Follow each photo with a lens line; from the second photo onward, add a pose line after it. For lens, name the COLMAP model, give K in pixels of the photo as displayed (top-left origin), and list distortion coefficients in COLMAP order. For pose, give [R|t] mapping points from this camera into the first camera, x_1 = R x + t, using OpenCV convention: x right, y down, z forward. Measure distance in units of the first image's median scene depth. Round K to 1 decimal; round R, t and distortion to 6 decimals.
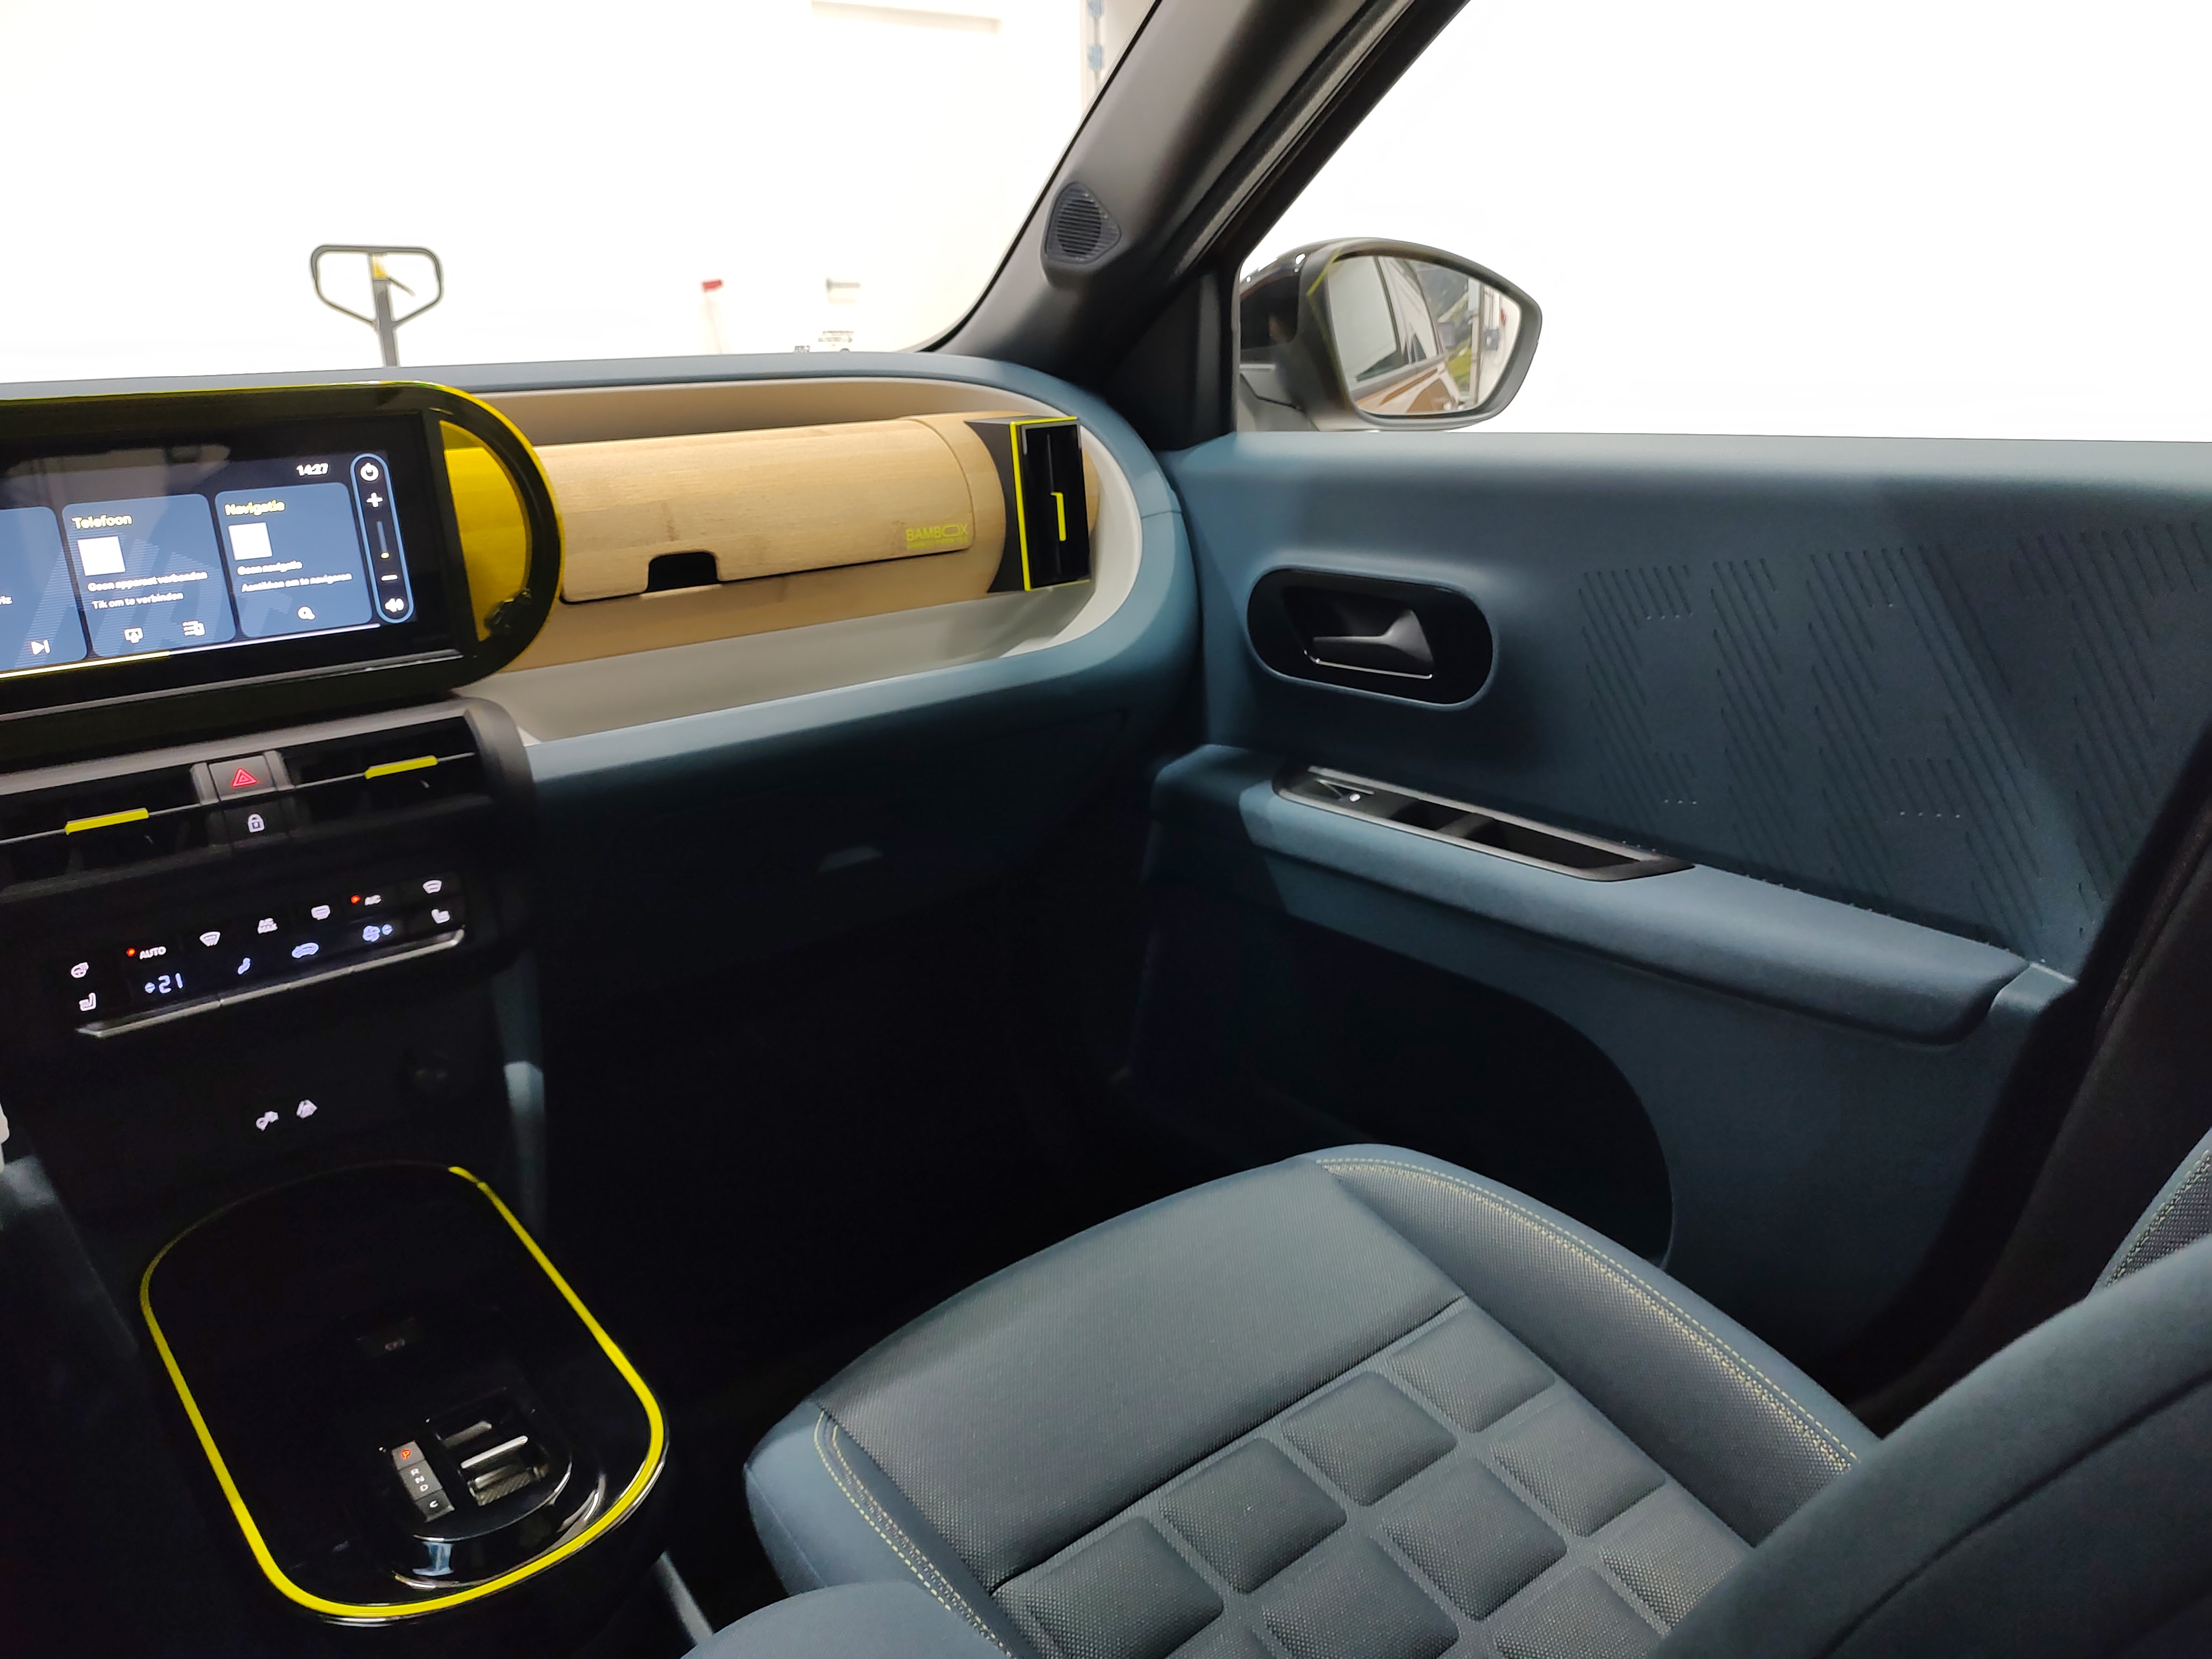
lens RADIAL K [[1585.7, 0, 1106.0], [0, 1585.7, 829.5], [0, 0, 1]] dist [0.033649, -0.044117]
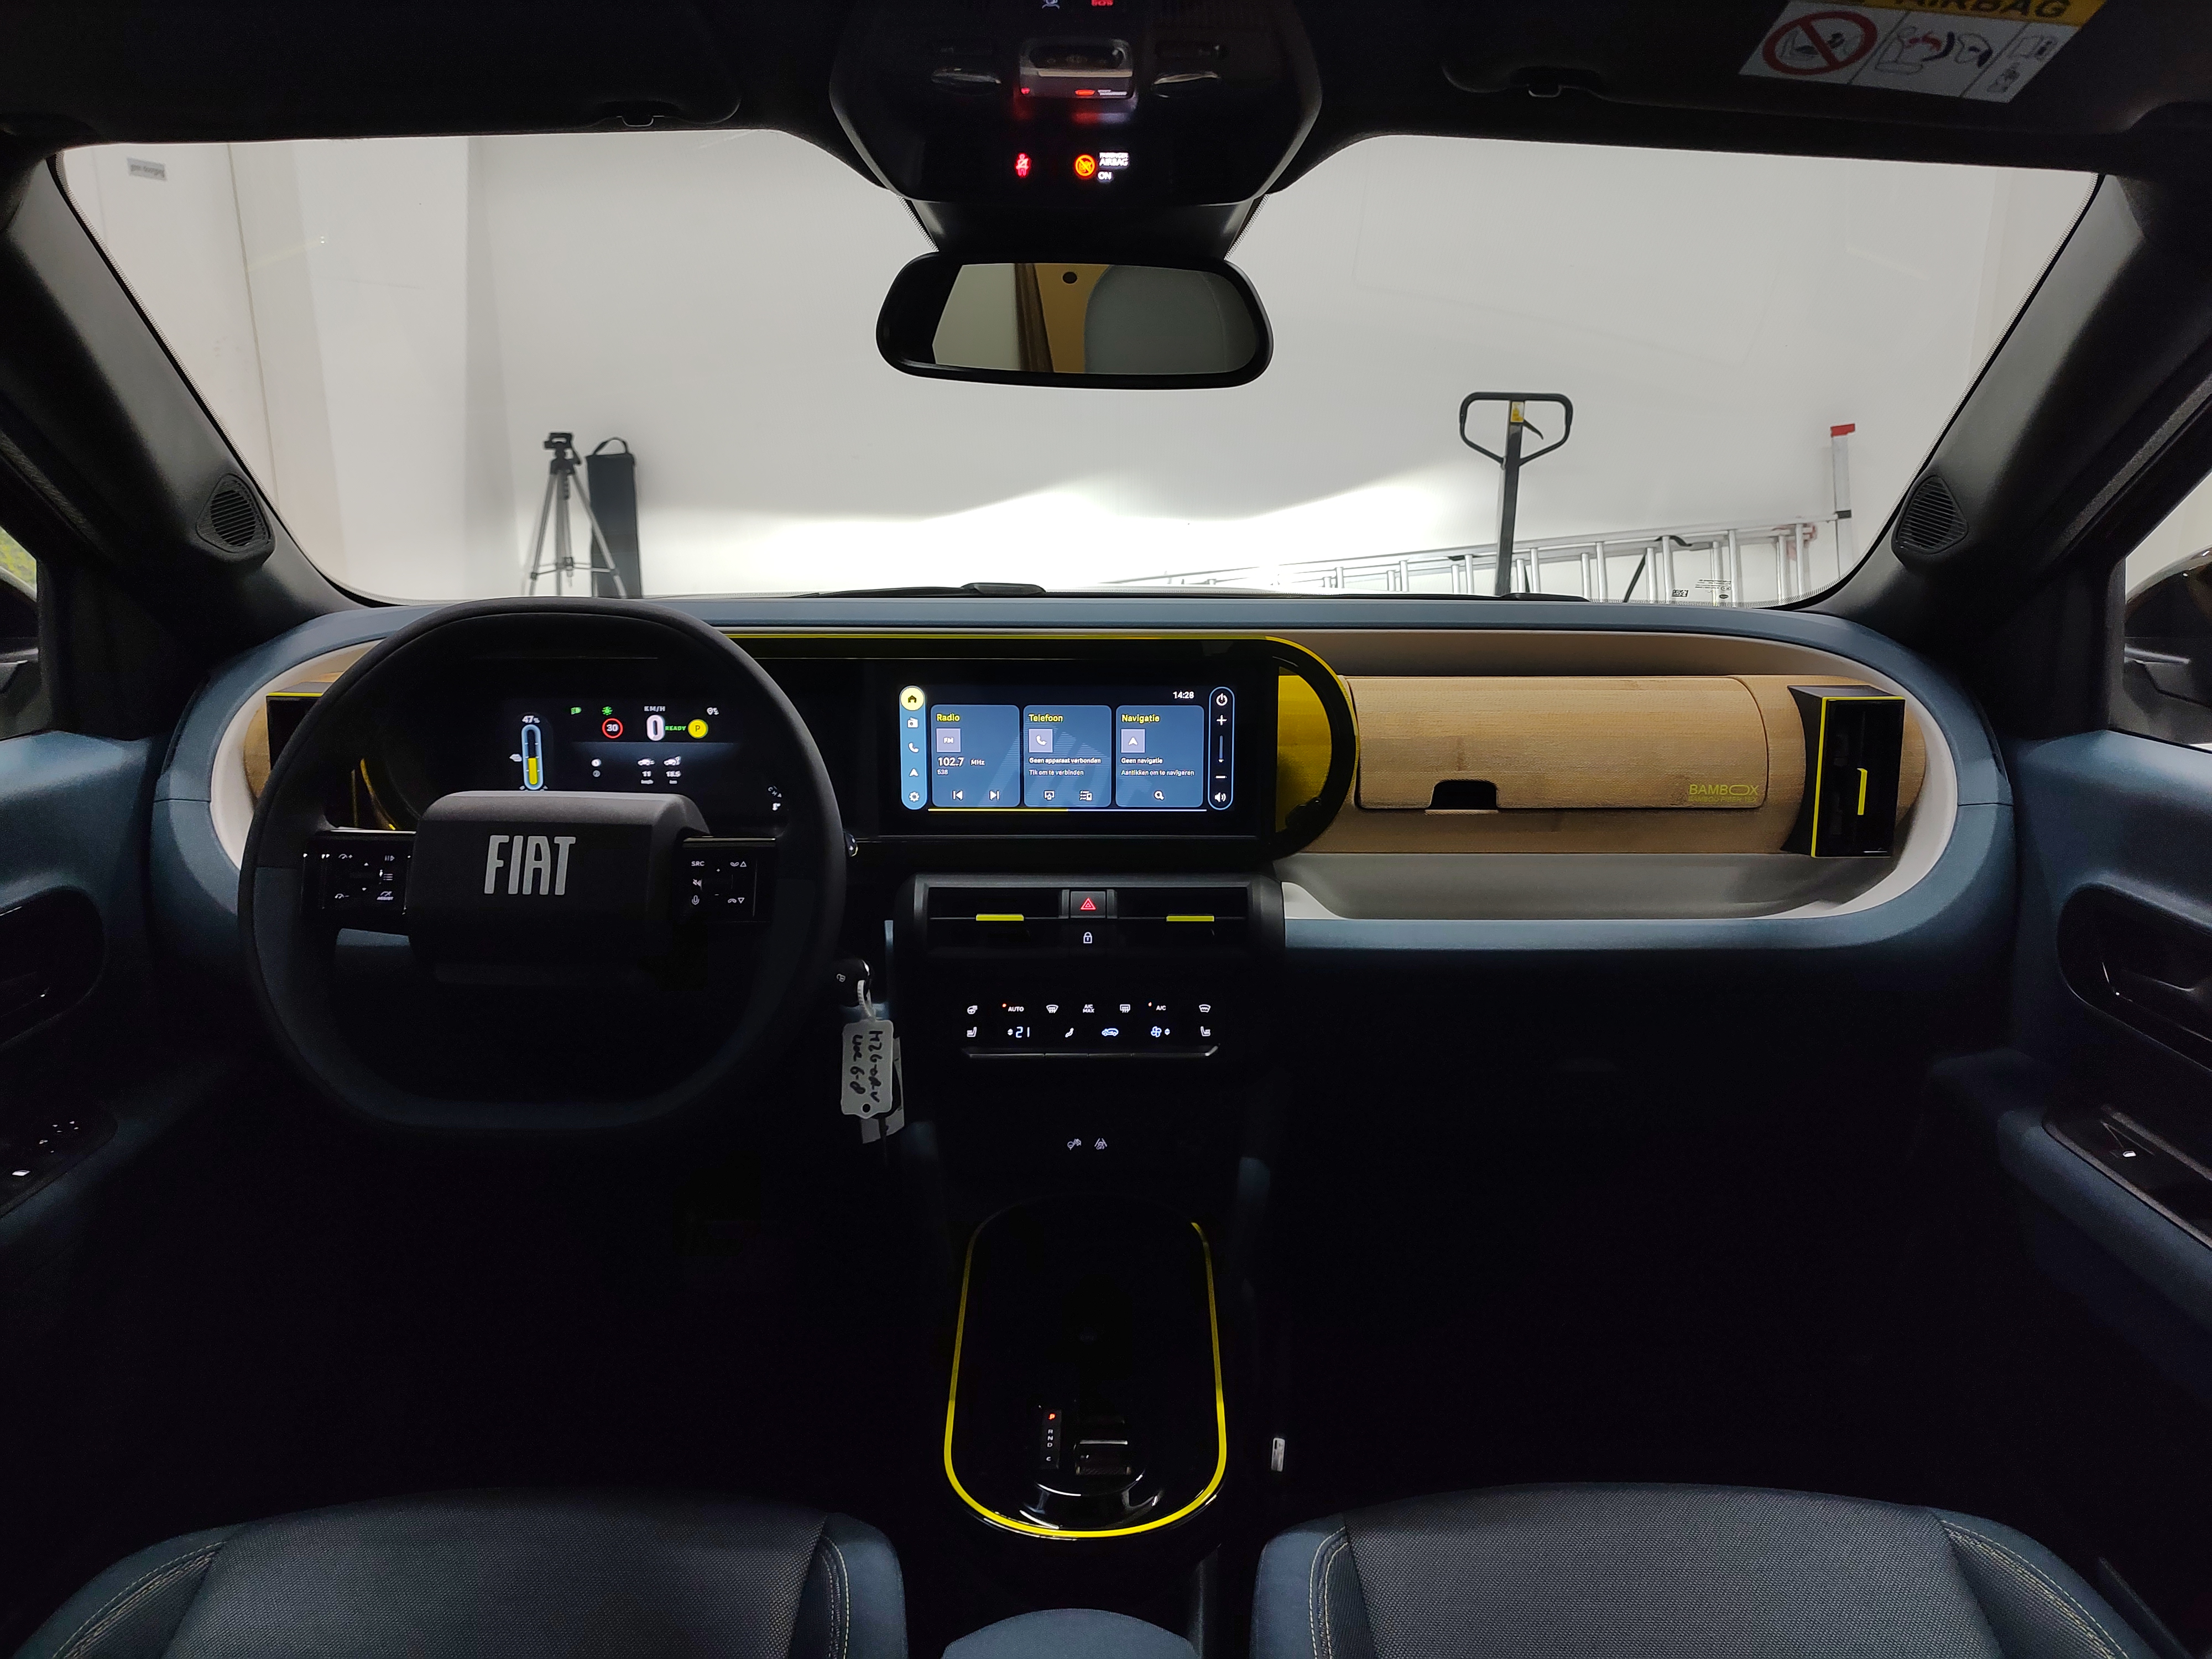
lens RADIAL K [[1585.7, 0, 1106.0], [0, 1585.7, 829.5], [0, 0, 1]] dist [0.033649, -0.044117]
pose [[0.775445, 0.179986, -0.605219, 0.261222], [-0.218521, 0.975779, 0.010204, -0.097006], [0.592396, 0.124340, 0.795994, -0.100338]]
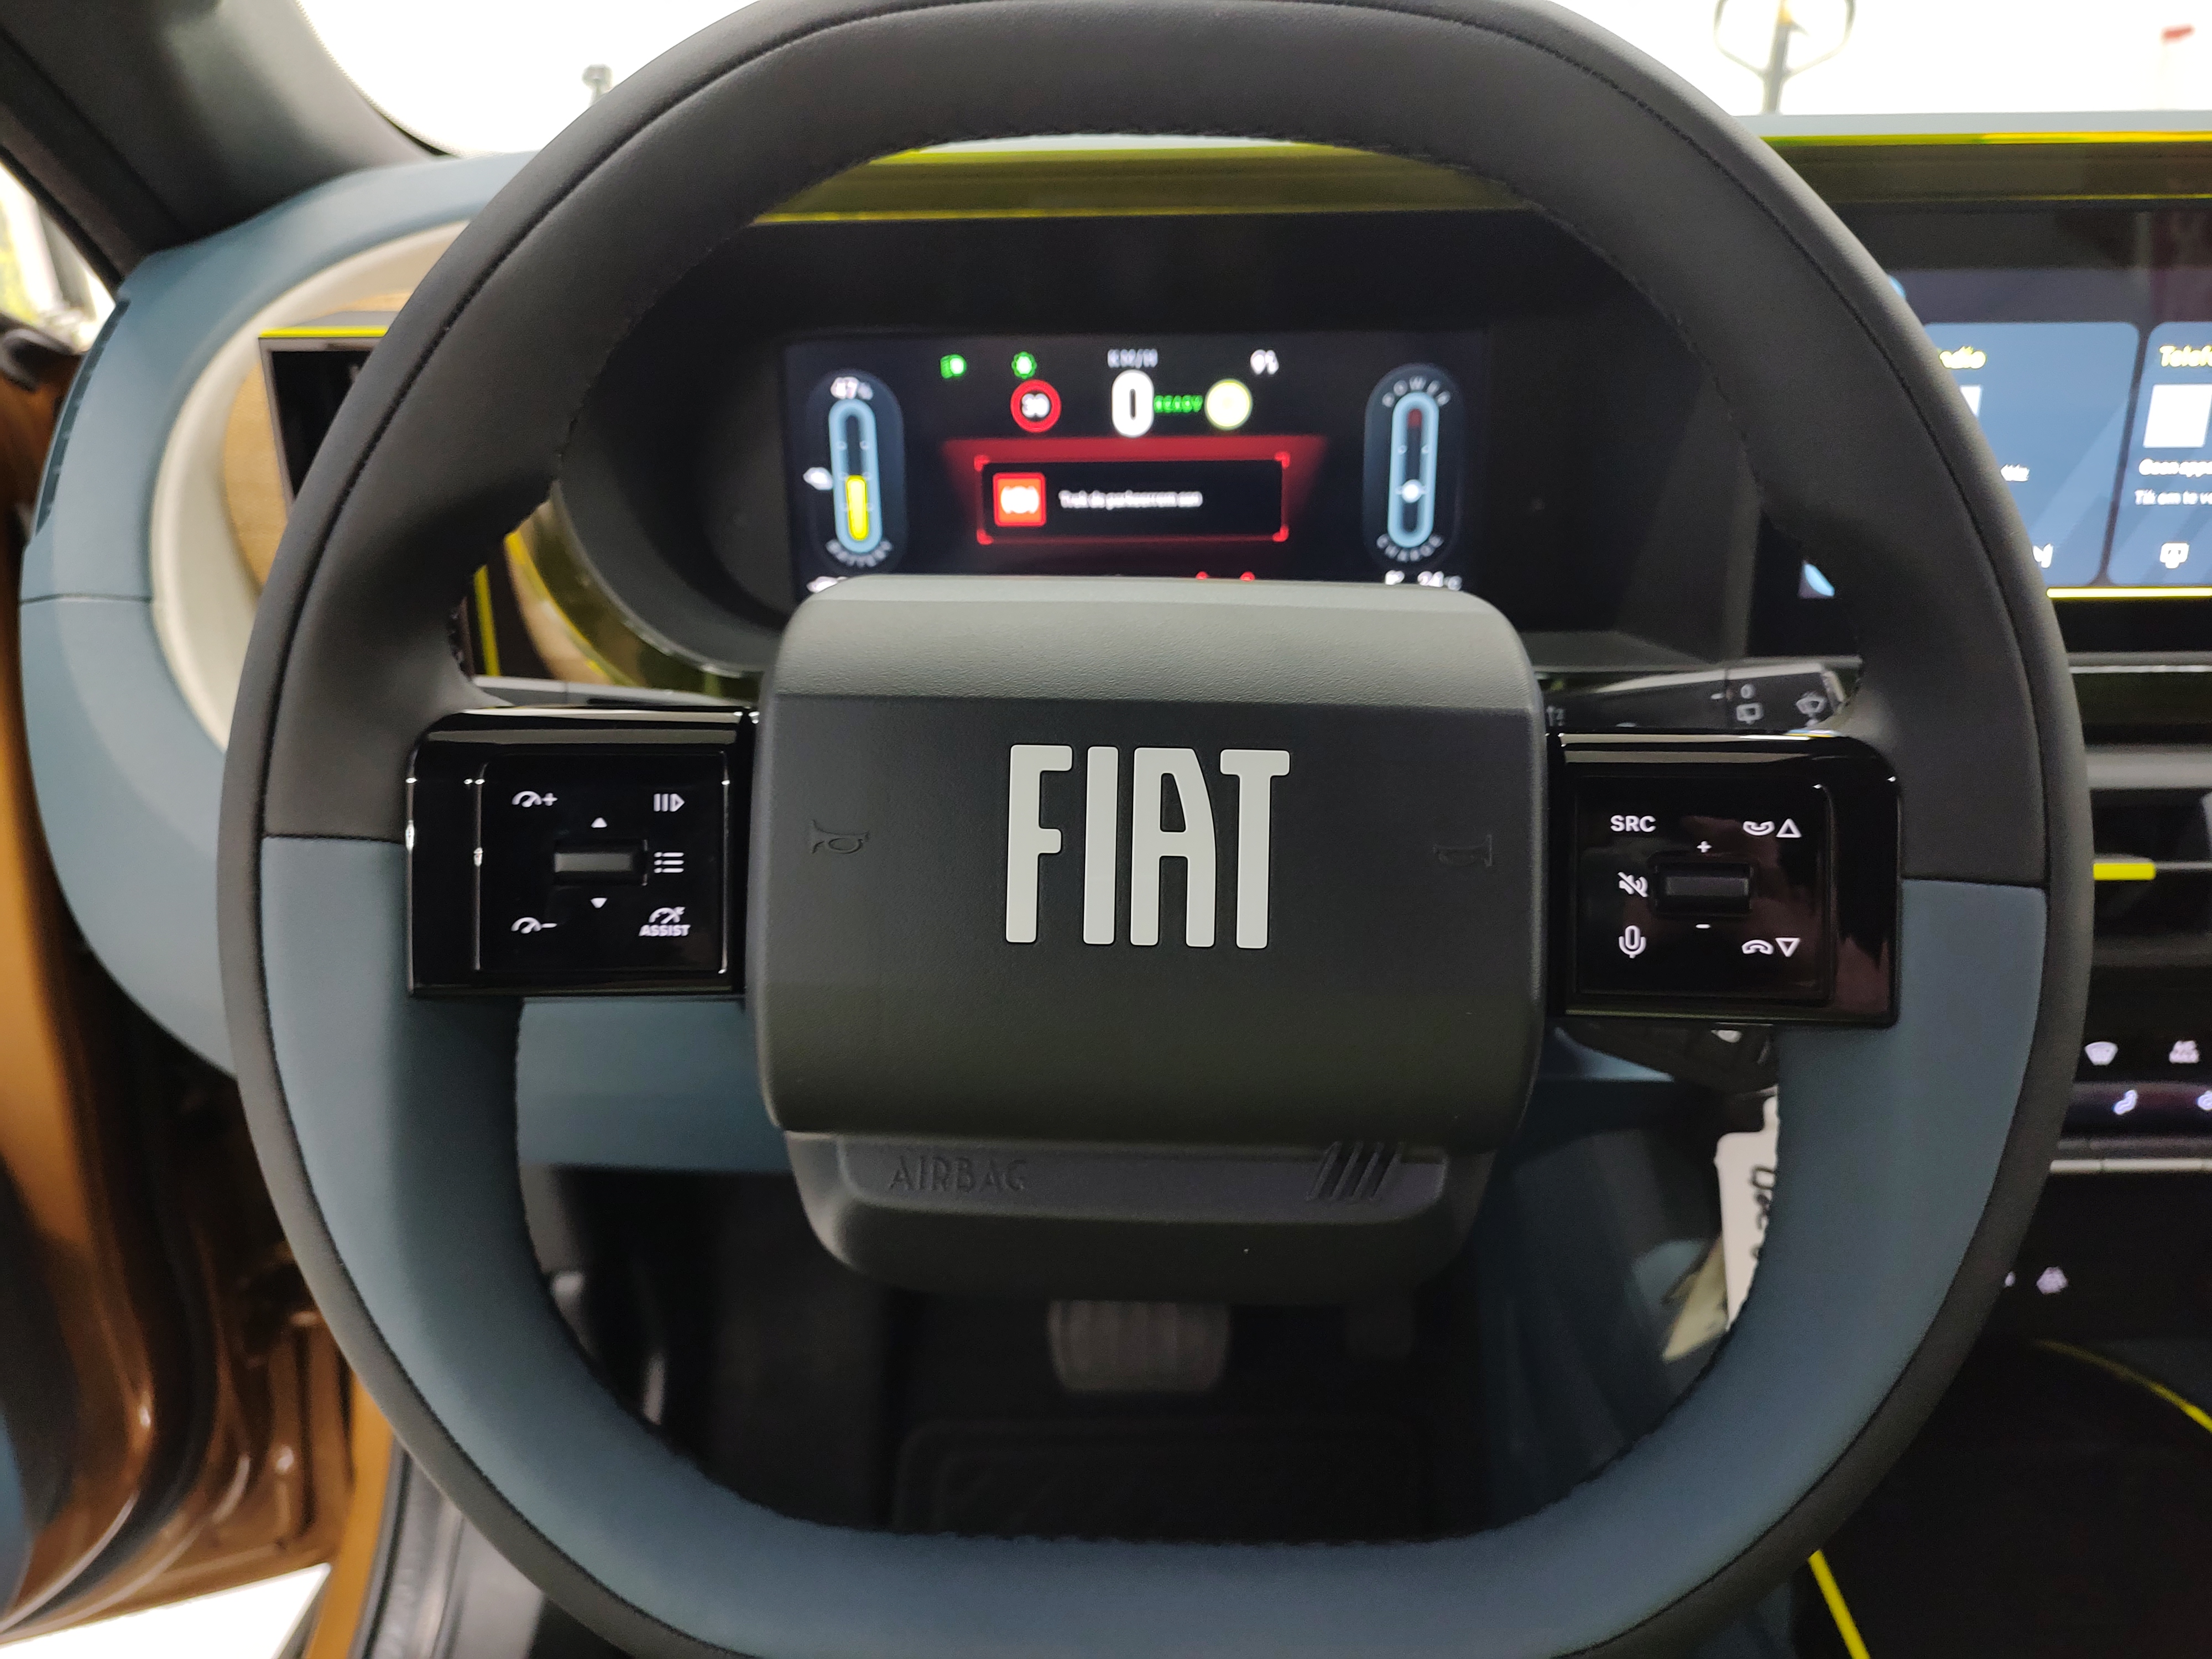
lens RADIAL K [[1659.8, 0, 1110.3], [0, 1659.8, 808.4], [0, 0, 1]] dist [0.036204, -0.057579]
pose [[0.759702, 0.268371, -0.592309, -0.428444], [-0.206310, 0.963279, 0.171840, -0.046595], [0.616676, -0.008348, 0.787173, 0.225182]]
